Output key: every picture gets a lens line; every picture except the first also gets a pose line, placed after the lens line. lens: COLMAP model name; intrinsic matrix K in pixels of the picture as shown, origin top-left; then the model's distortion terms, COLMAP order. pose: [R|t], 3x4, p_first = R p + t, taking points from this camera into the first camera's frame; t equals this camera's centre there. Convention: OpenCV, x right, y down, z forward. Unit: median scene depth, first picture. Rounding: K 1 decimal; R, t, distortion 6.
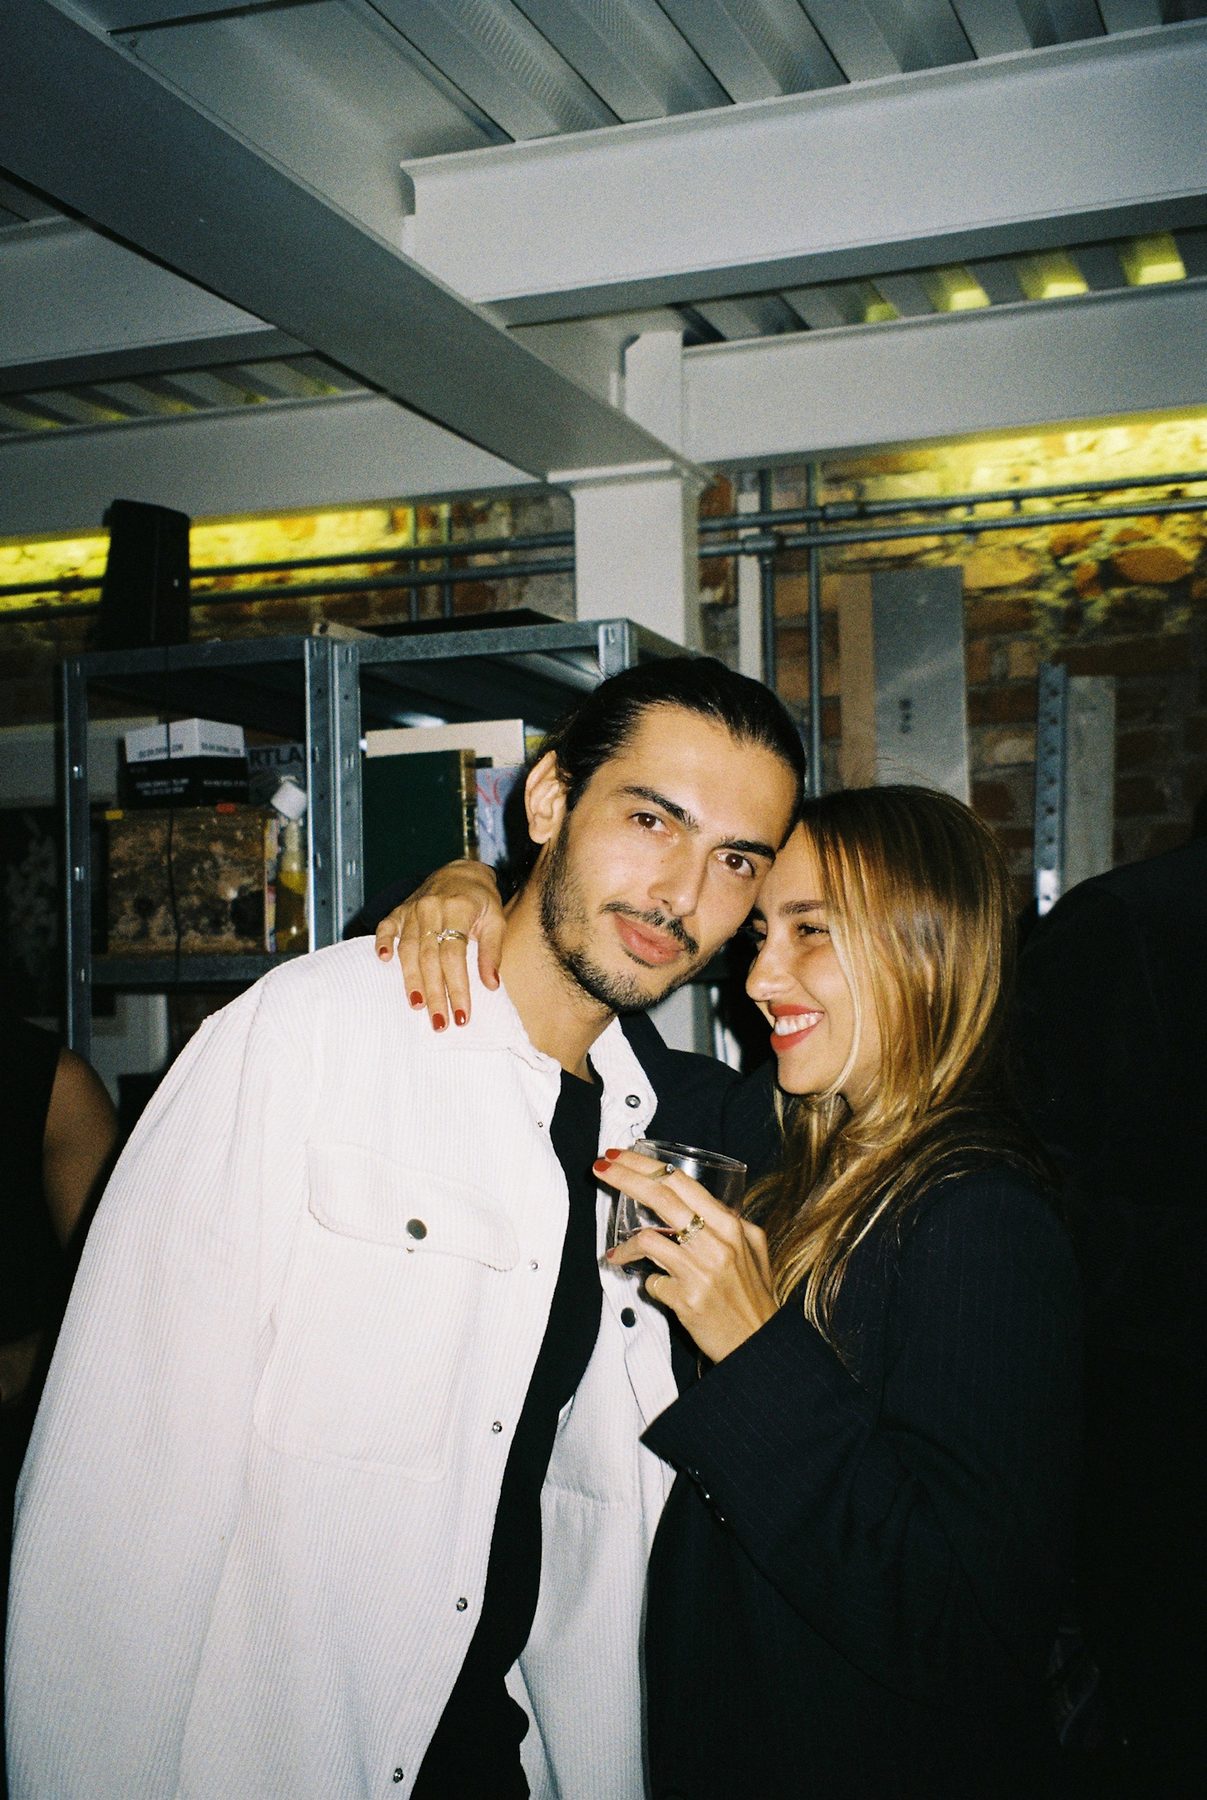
lens RADIAL K [[2241.2, 0, 603.5], [0, 2241.2, 900.0], [0, 0, 1]] dist [0.001092, -0.005642]
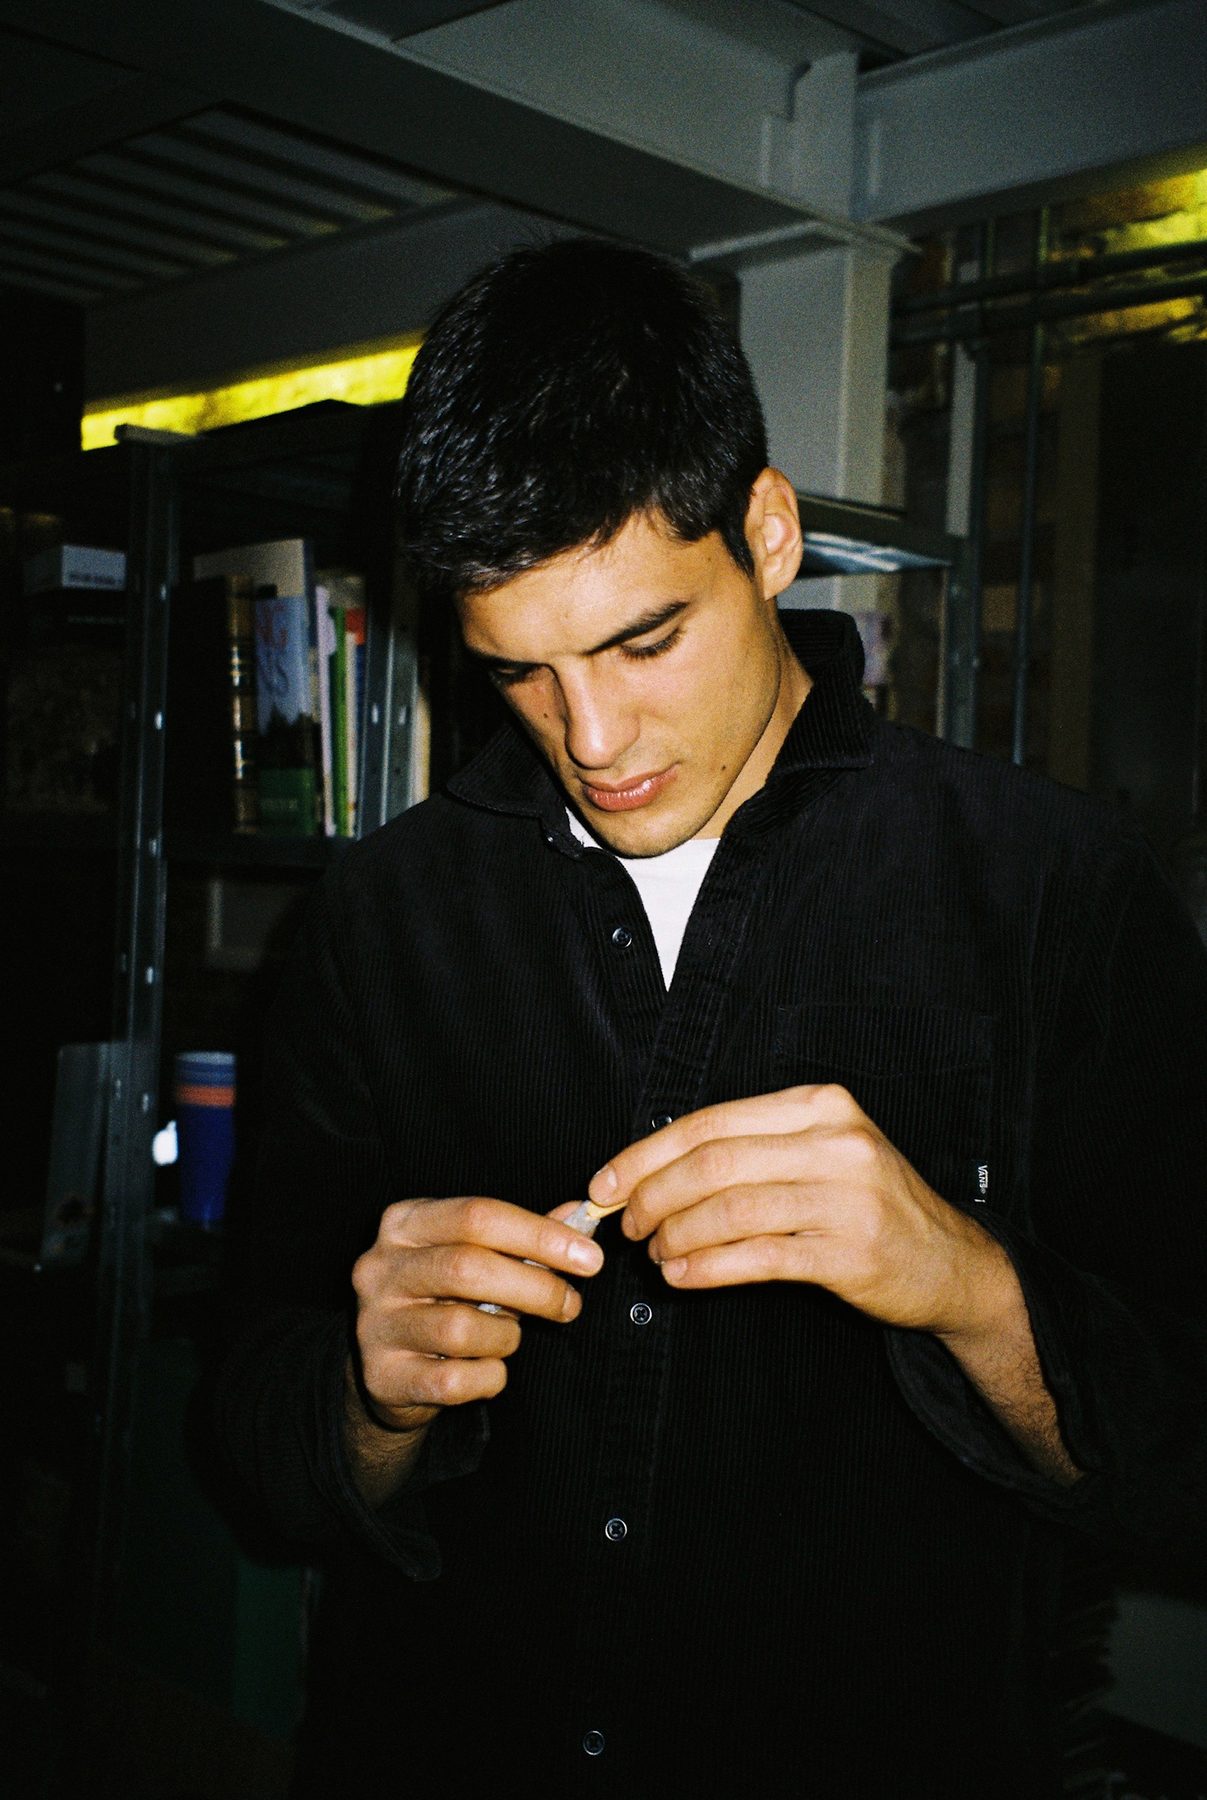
lens RADIAL K [[2241.2, 0, 603.5], [0, 2241.2, 900.0], [0, 0, 1]] dist [0.001092, -0.005642]
pose [[0.886084, 0.064396, -0.459029, 0.331397], [-0.043012, 0.997453, 0.056901, -0.001599], [0.461524, -0.030675, 0.886597, 0.262521]]
